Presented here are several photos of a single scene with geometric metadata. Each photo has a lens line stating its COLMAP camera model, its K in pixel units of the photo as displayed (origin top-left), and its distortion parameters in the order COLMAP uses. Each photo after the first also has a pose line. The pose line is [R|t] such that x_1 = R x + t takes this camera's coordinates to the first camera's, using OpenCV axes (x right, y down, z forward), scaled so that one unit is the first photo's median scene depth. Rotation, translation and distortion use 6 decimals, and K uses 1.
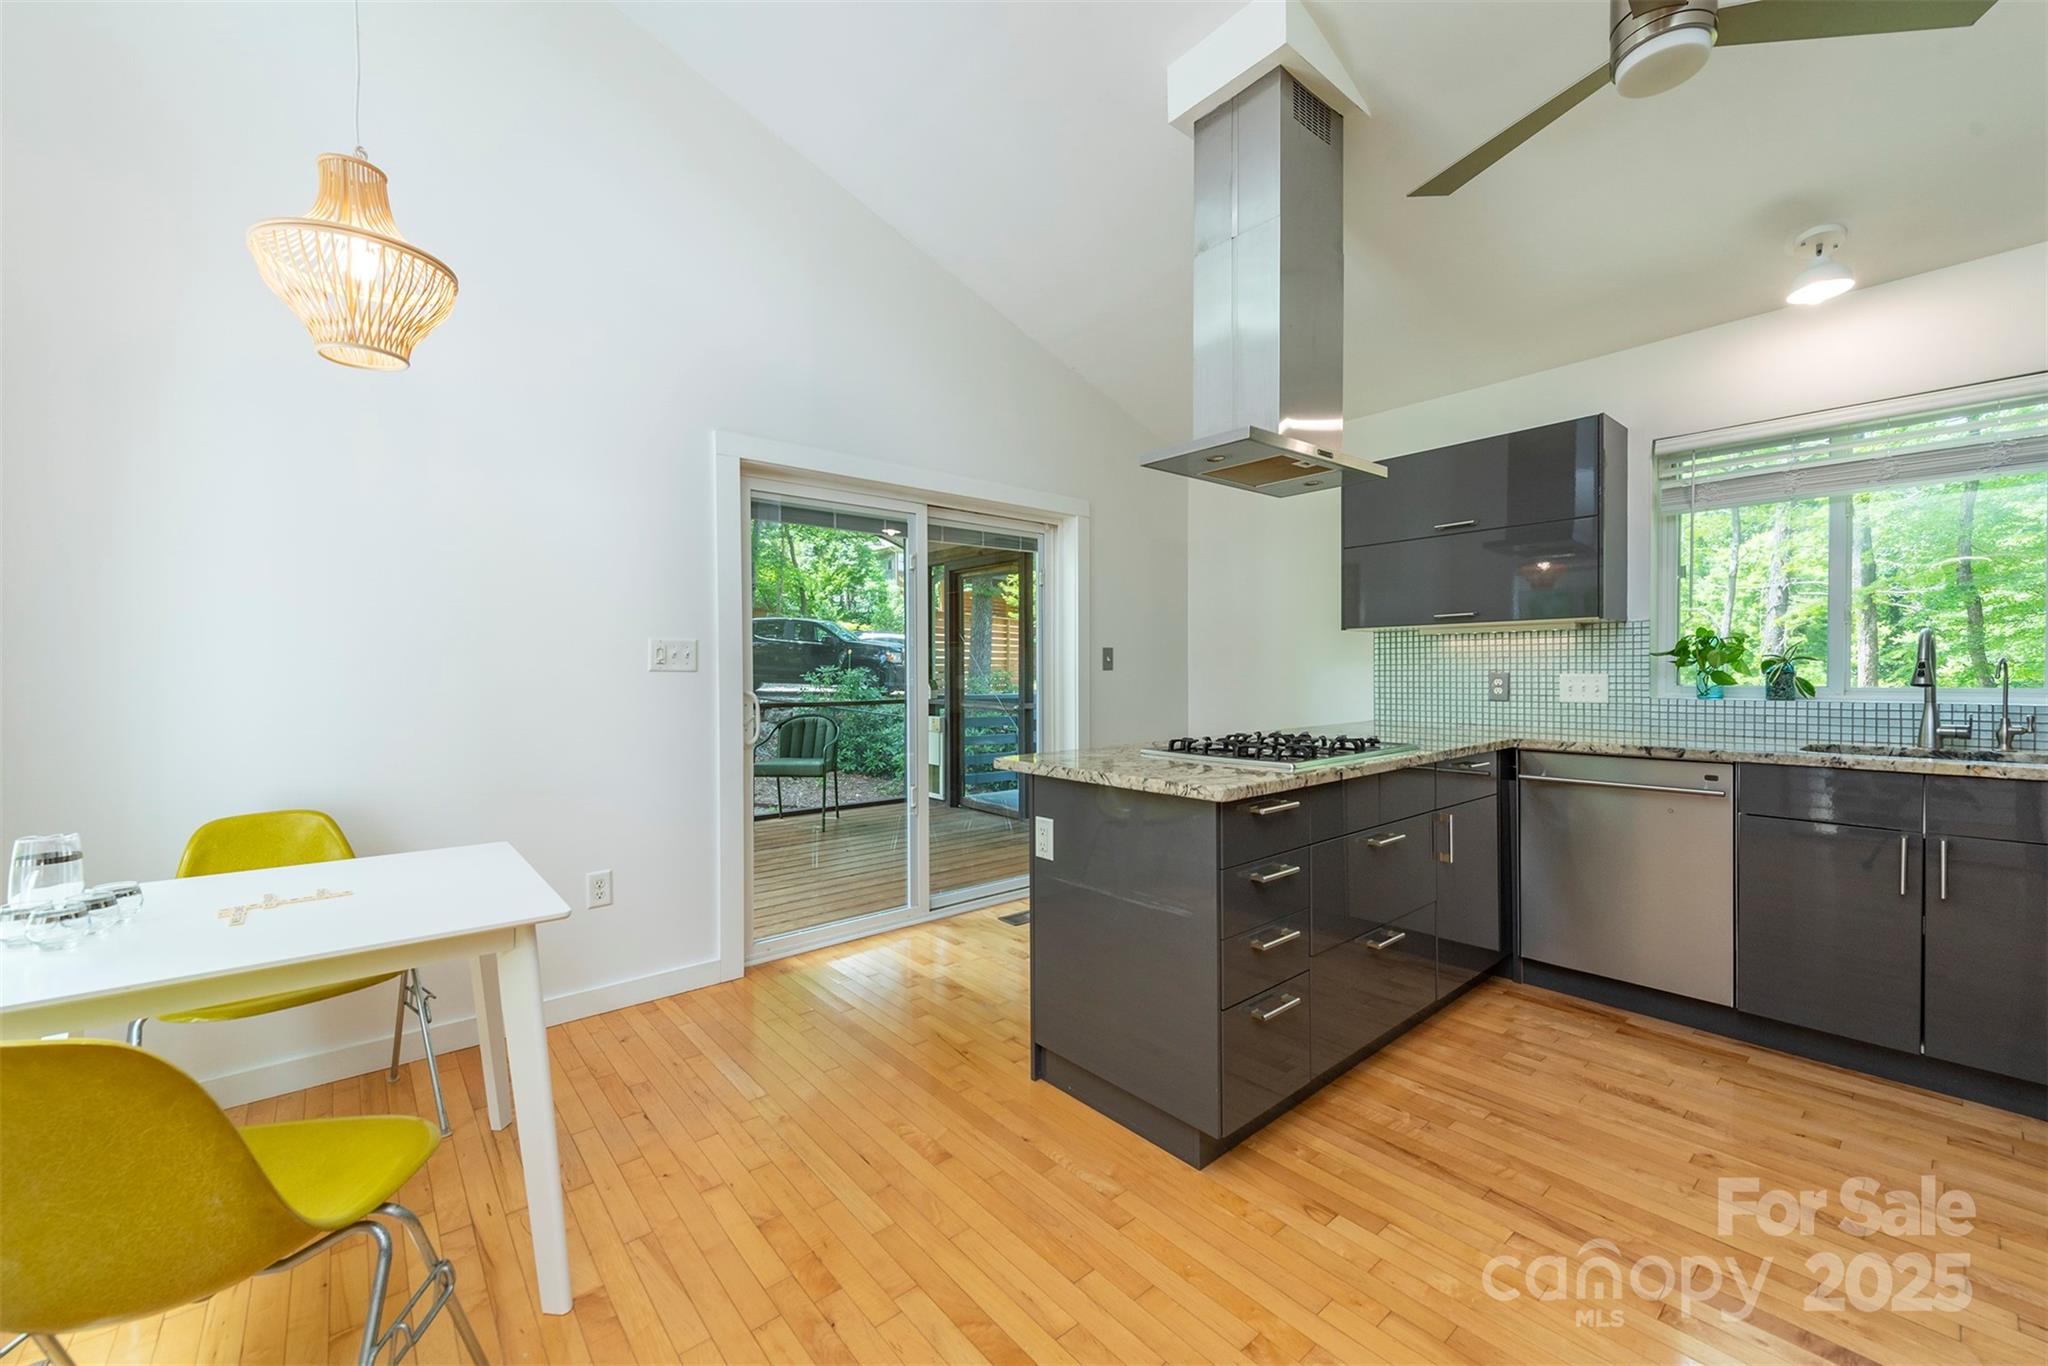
lens RADIAL K [[804.4, 0, 1005.6], [0, 804.4, 677.8], [0, 0, 1]] dist [0.011415, -0.004017]
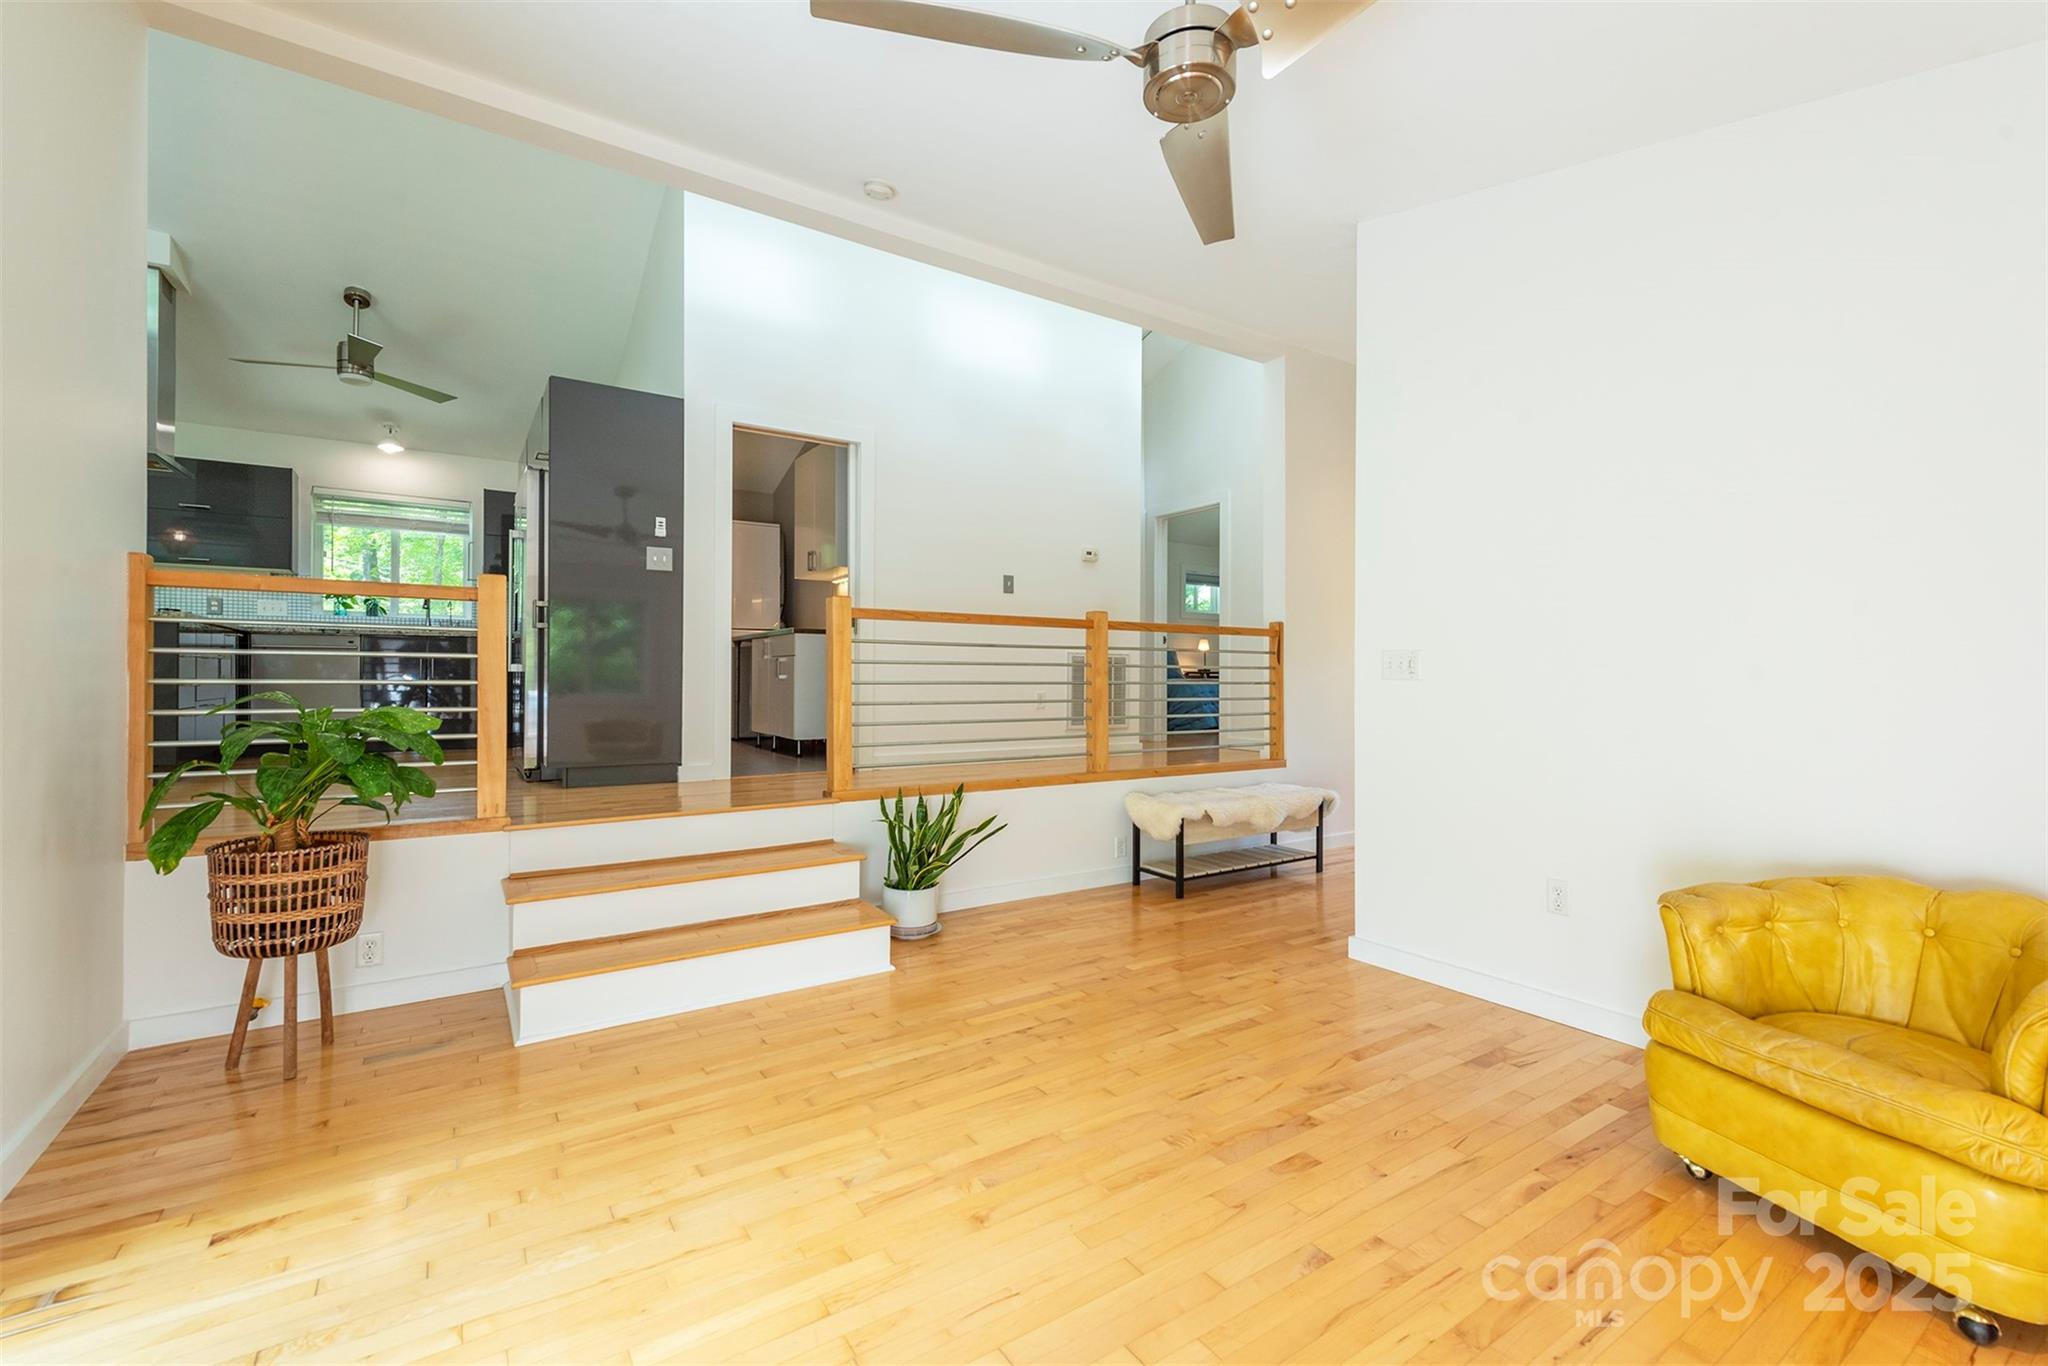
lens RADIAL K [[866.1, 0, 1087.9], [0, 866.1, 671.3], [0, 0, 1]] dist [0.006805, -0.000746]
pose [[0.058577, 0.014428, 0.998179, -1.341641], [0.010603, 0.999830, -0.015074, 0.237683], [-0.998227, 0.011467, 0.058414, -1.130361]]
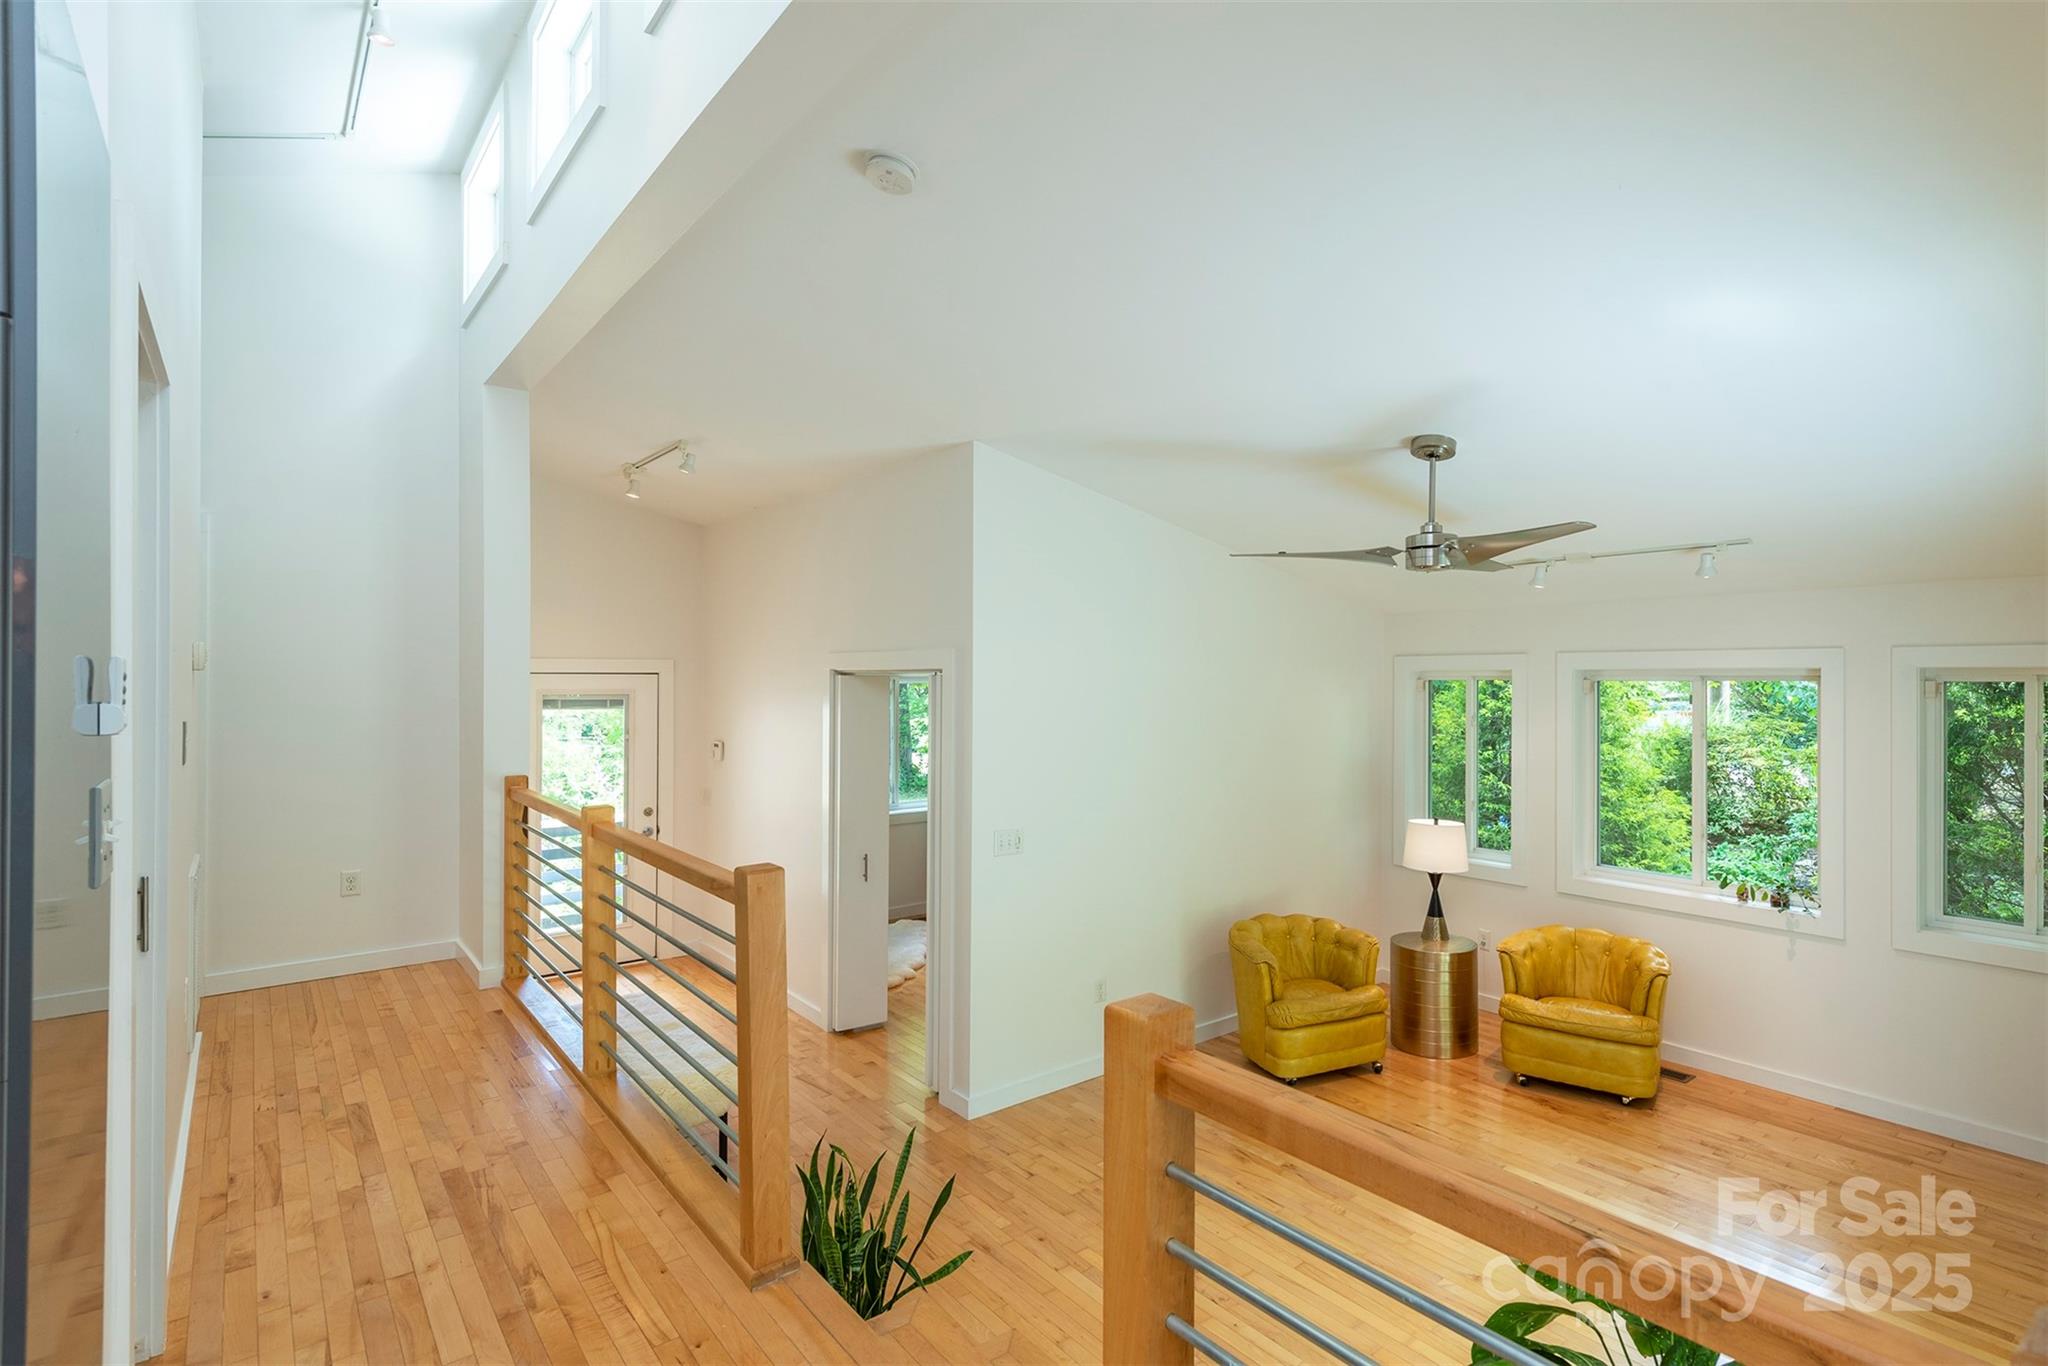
lens RADIAL K [[1021.8, 0, 1107.6], [0, 1021.8, 666.5], [0, 0, 1]] dist [0.024534, -0.008524]
pose [[-0.999505, 0.001250, -0.031441, -0.137770], [0.001098, 0.999988, 0.004840, -0.101703], [0.031447, 0.004803, -0.999494, 0.273062]]
